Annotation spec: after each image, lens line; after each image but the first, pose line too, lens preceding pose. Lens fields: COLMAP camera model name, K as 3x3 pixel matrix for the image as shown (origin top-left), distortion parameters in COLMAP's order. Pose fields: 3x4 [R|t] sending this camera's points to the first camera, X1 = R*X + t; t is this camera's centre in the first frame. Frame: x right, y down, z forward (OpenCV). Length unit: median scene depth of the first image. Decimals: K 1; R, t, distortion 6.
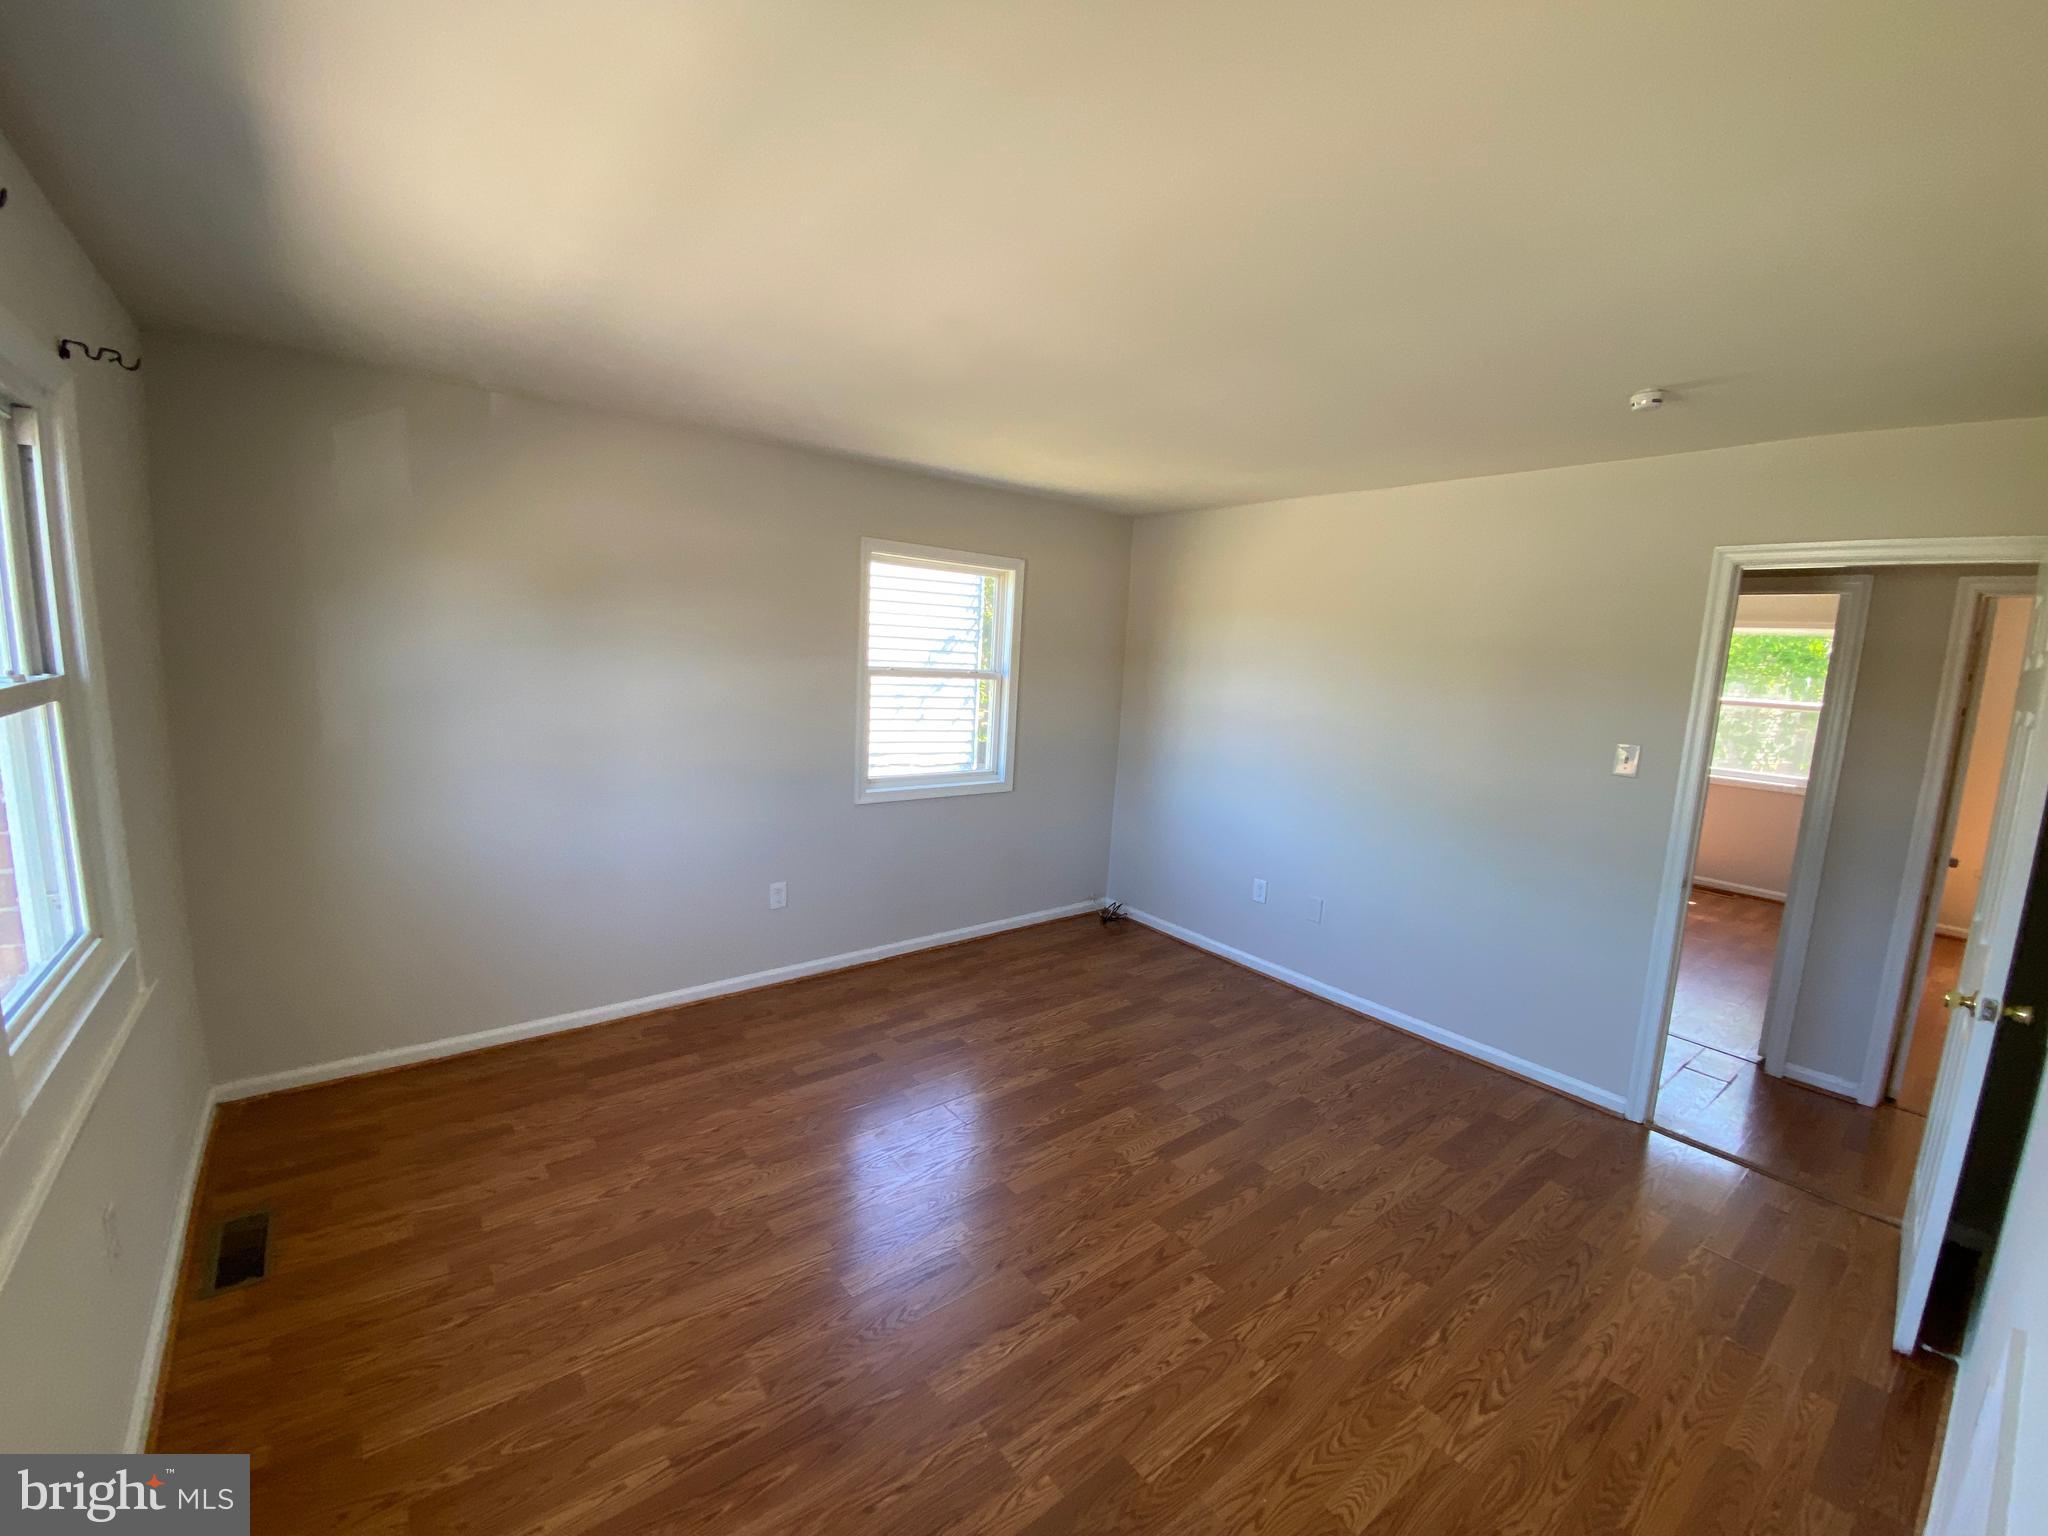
lens RADIAL K [[829.6, 0, 1024.0], [0, 829.6, 768.0], [0, 0, 1]] dist [0.032817, -0.022648]
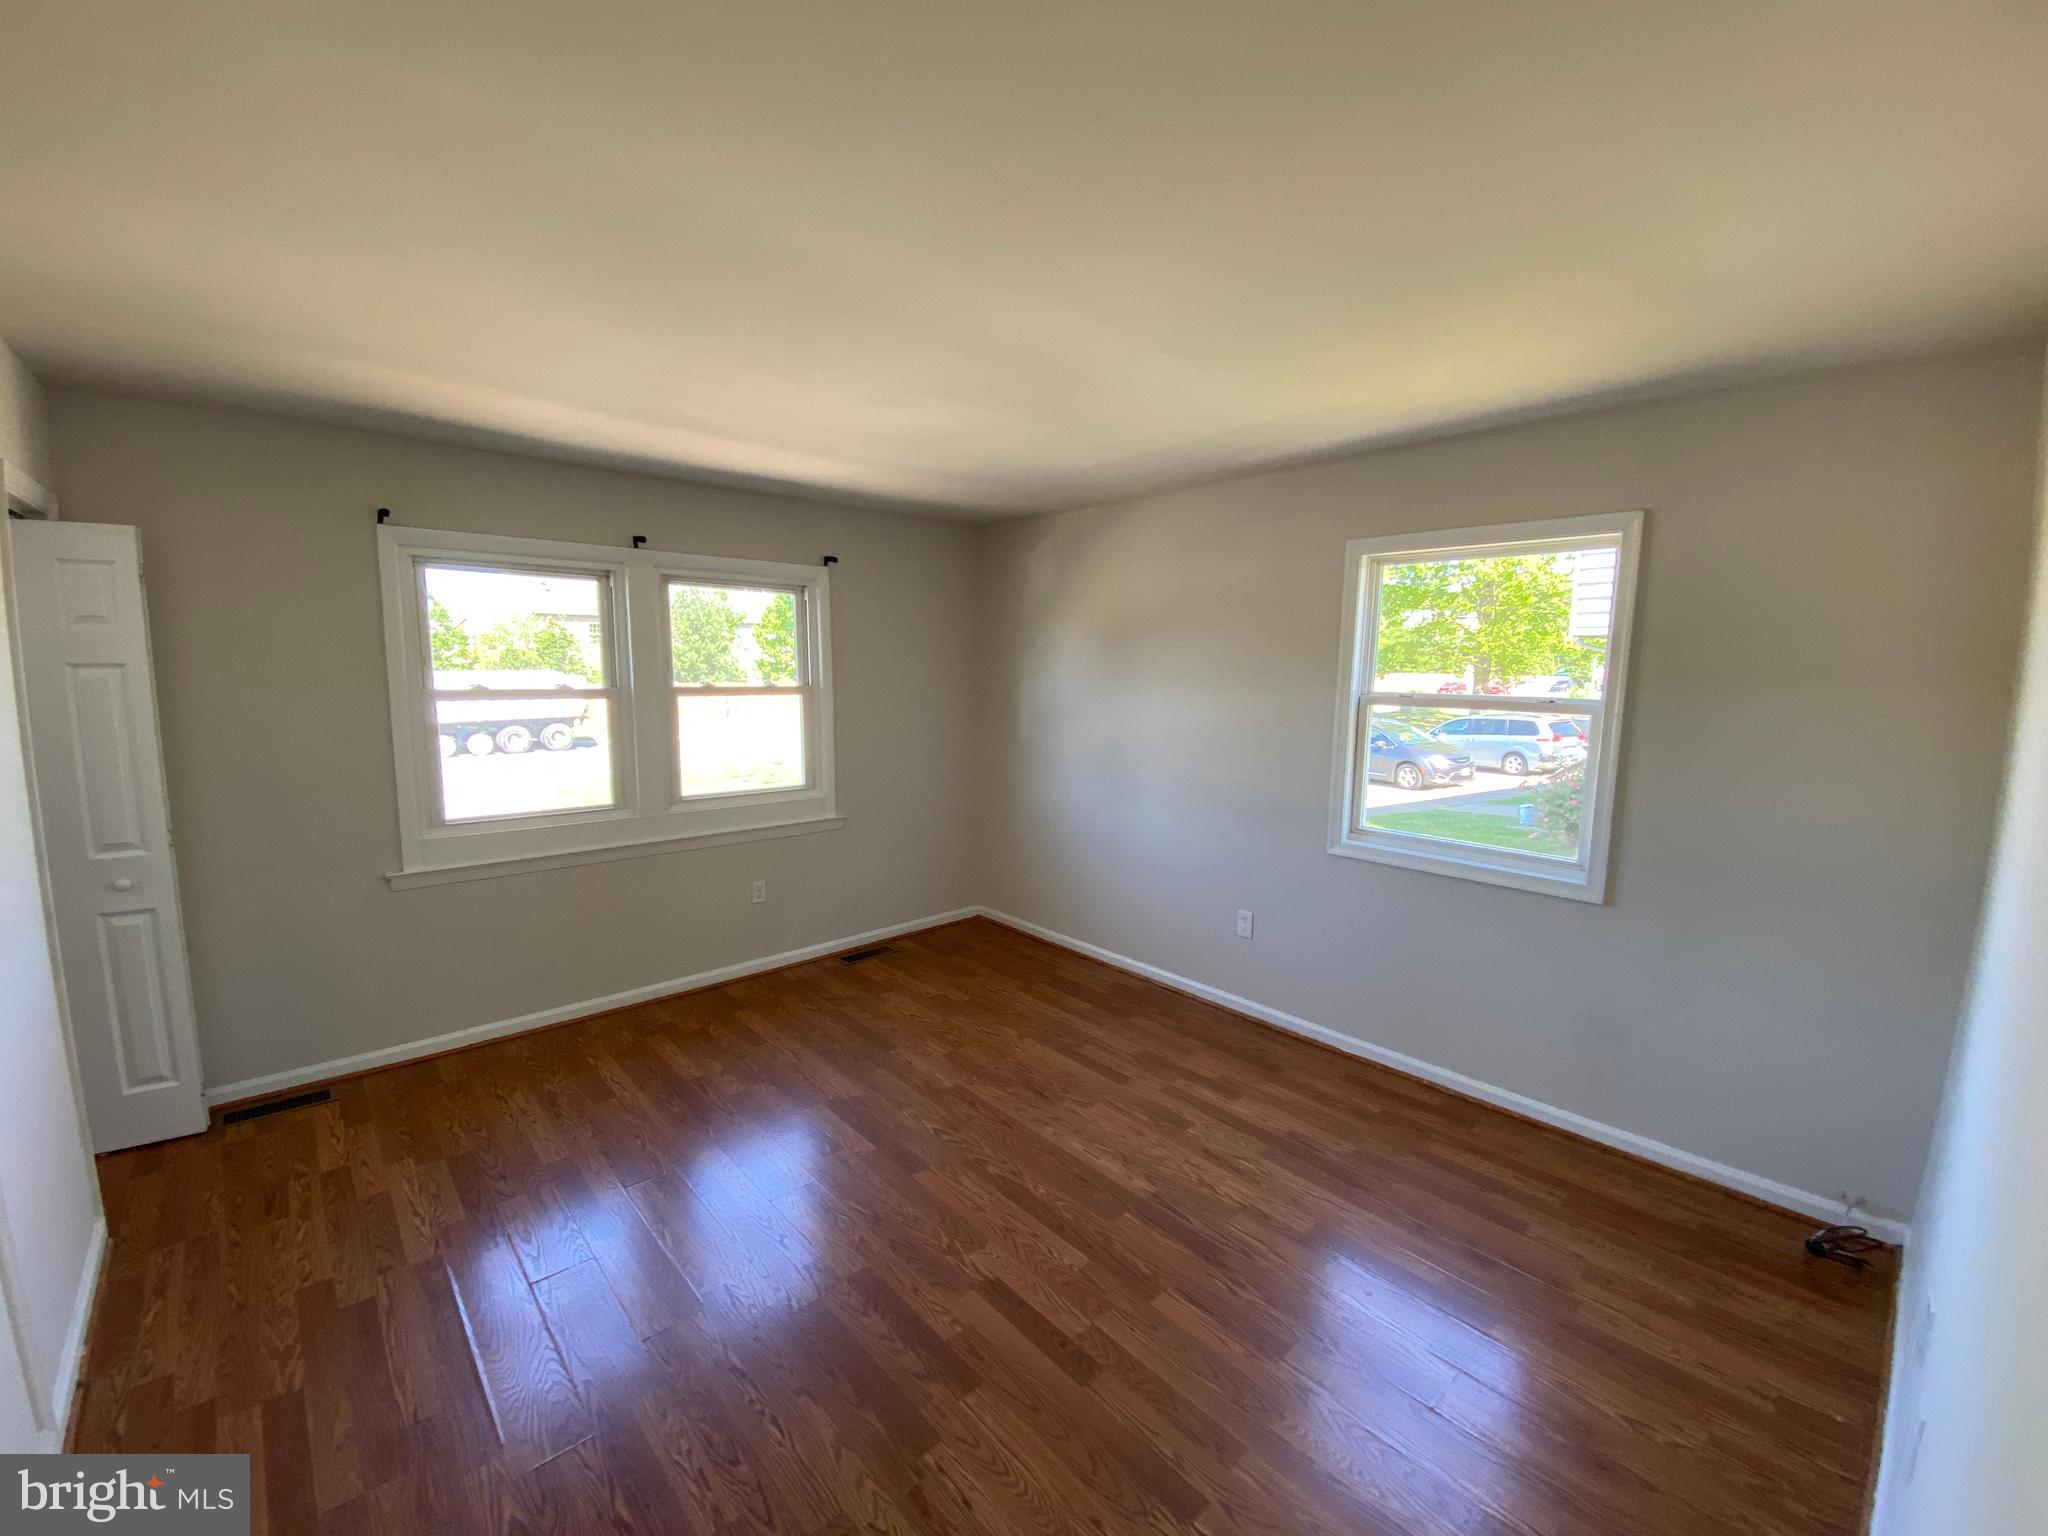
lens RADIAL K [[838.7, 0, 1031.3], [0, 838.7, 769.4], [0, 0, 1]] dist [0.062790, -0.037959]
pose [[0.070515, 0.082079, -0.994128, 0.941835], [-0.149449, 0.986230, 0.070826, -0.085258], [0.986252, 0.143577, 0.081811, 0.908019]]
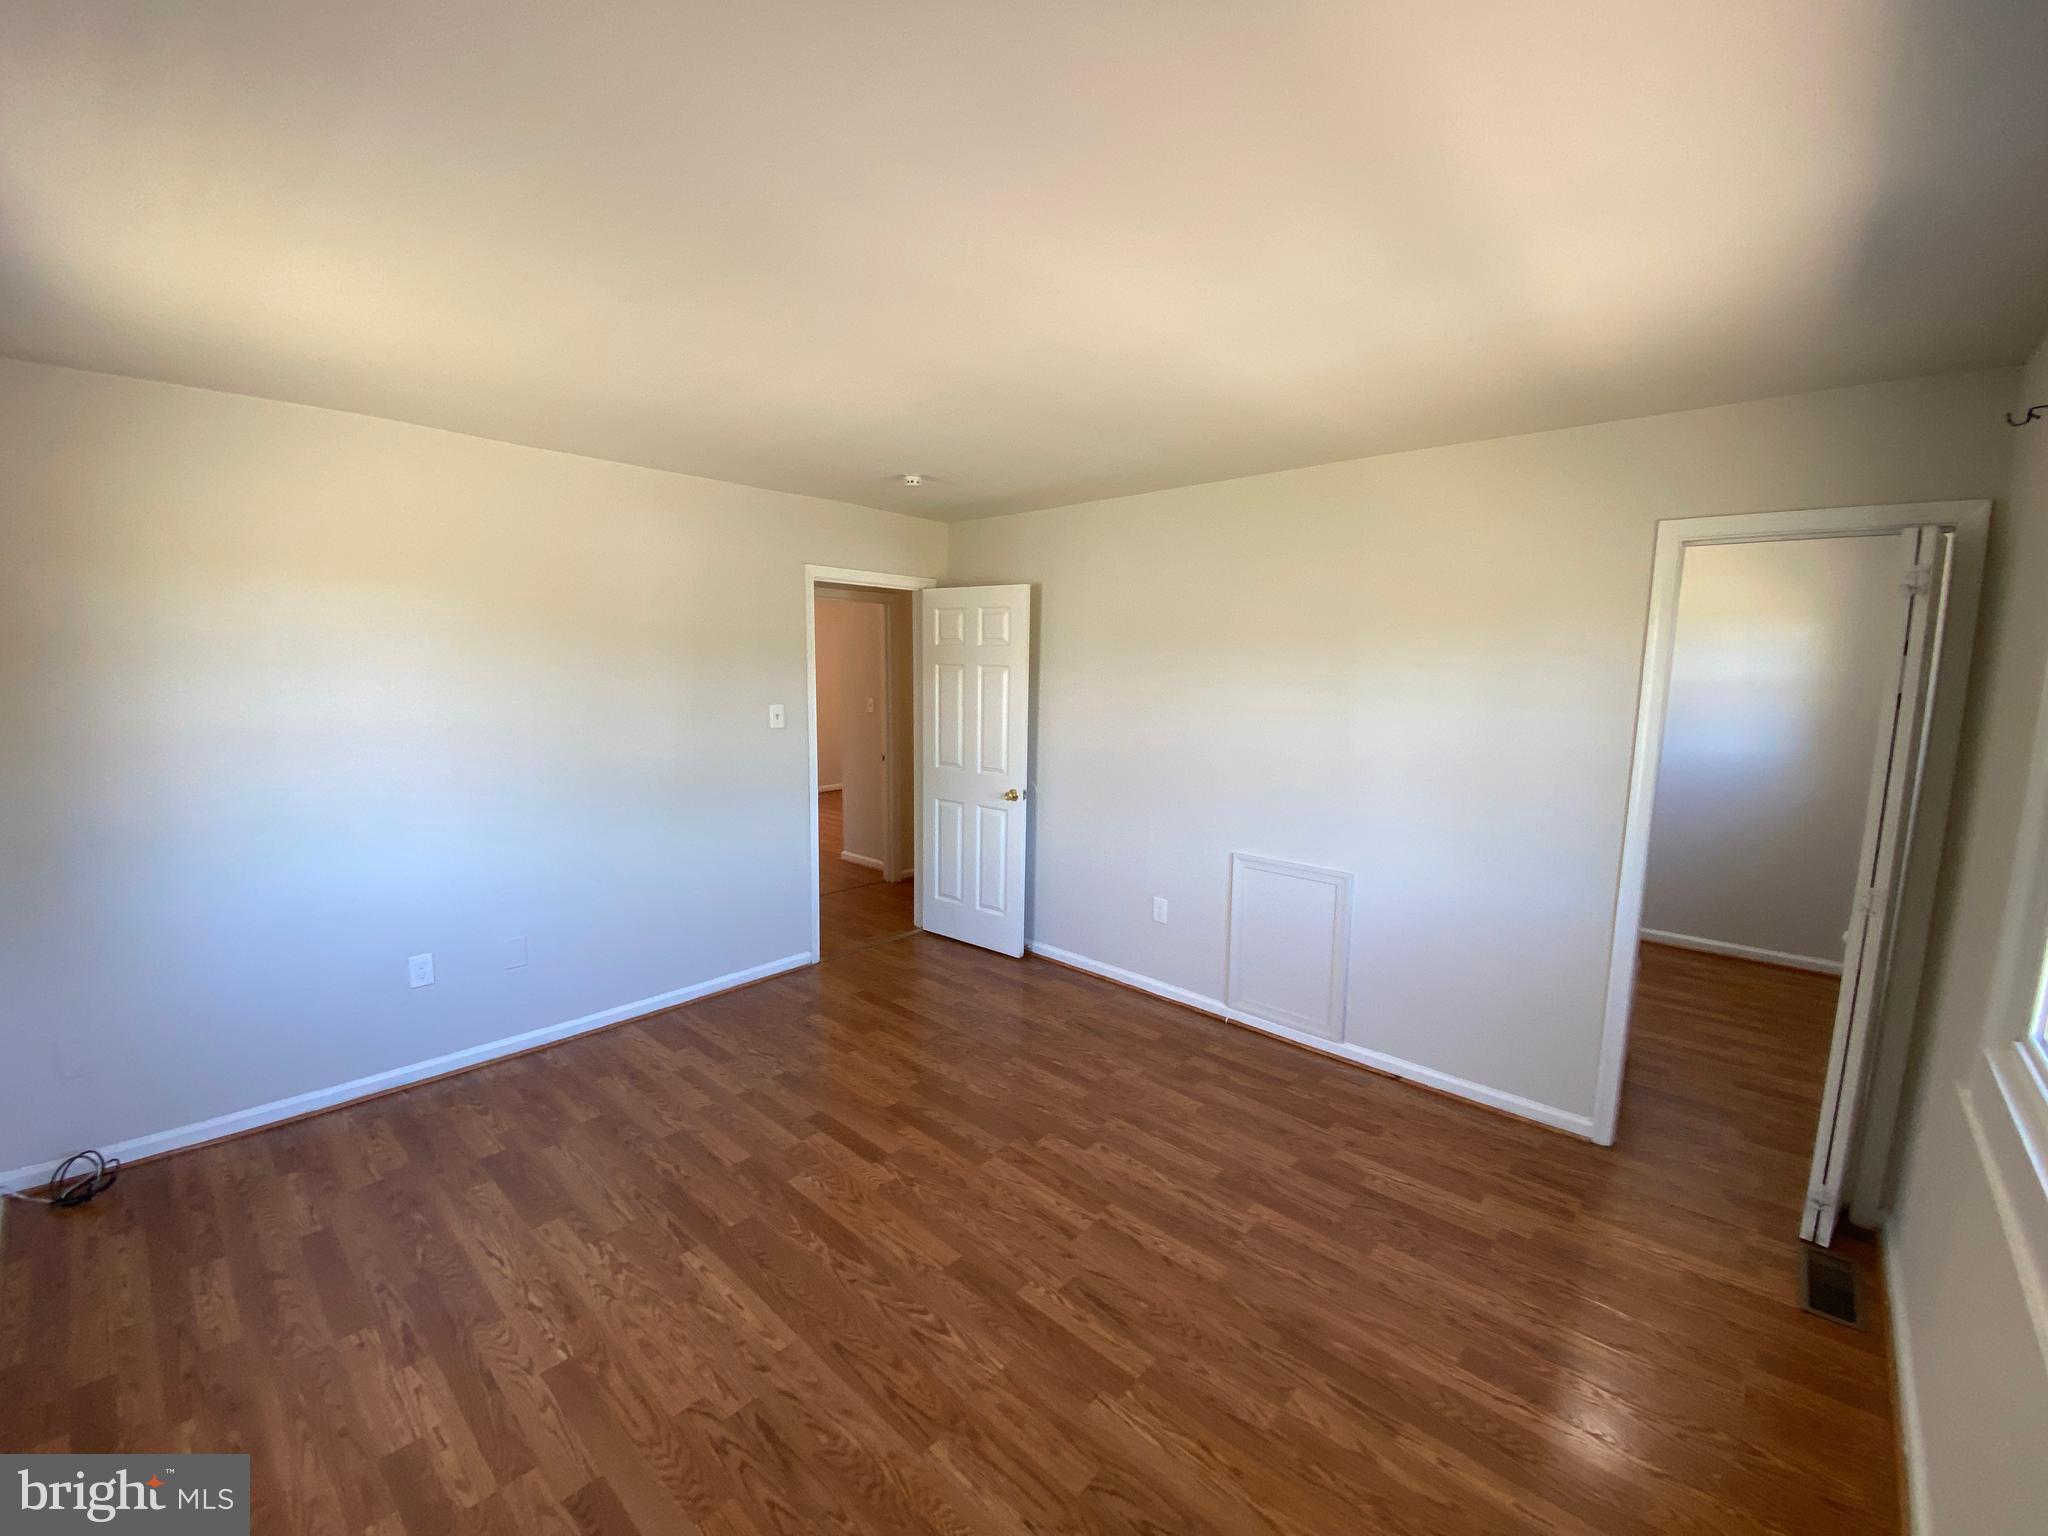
lens RADIAL K [[840.5, 0, 1024.0], [0, 840.5, 768.0], [0, 0, 1]] dist [0.042919, -0.029232]
pose [[-0.154698, -0.183908, 0.970694, -0.758049], [0.117596, 0.972109, 0.202918, -0.174005], [-0.980938, 0.145541, -0.128756, 0.896855]]
